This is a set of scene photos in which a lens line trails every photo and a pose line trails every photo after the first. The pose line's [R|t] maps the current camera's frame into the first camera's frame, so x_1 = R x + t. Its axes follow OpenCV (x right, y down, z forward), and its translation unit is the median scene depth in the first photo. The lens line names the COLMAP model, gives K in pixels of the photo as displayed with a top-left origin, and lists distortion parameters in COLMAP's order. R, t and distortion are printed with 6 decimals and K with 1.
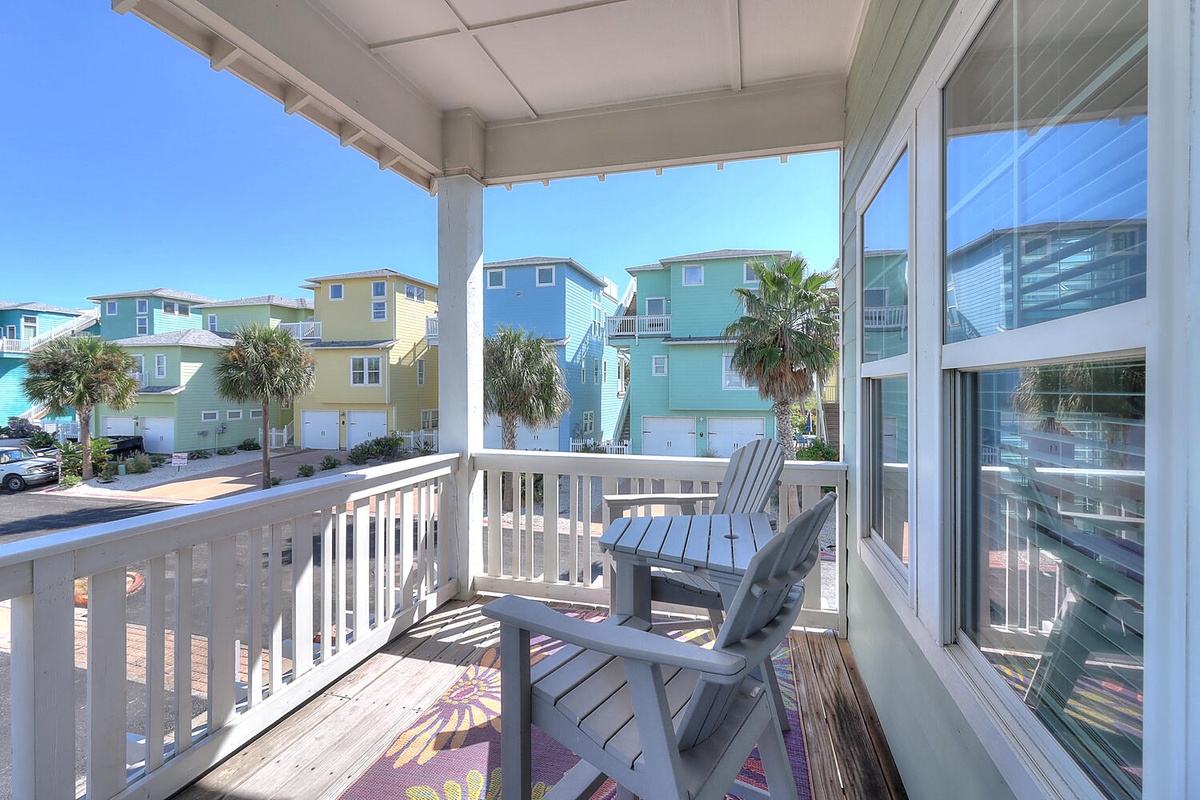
lens RADIAL K [[553.4, 0, 596.7], [0, 553.4, 391.8], [0, 0, 1]] dist [-0.003368, -0.000456]
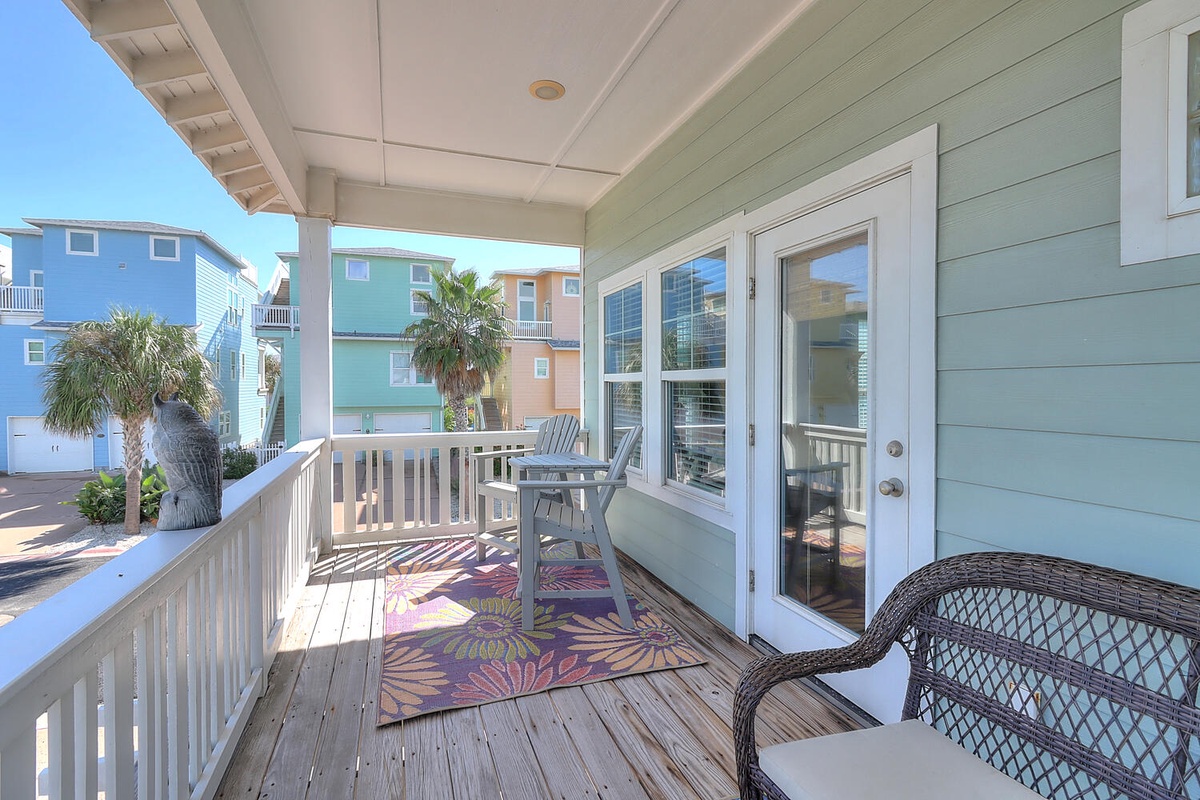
lens RADIAL K [[553.4, 0, 596.7], [0, 553.4, 391.8], [0, 0, 1]] dist [-0.003368, -0.000456]
pose [[0.812366, -0.007773, 0.583096, -0.089678], [0.003593, 0.999959, 0.008325, -0.000797], [-0.583137, -0.004668, 0.812361, -0.074107]]
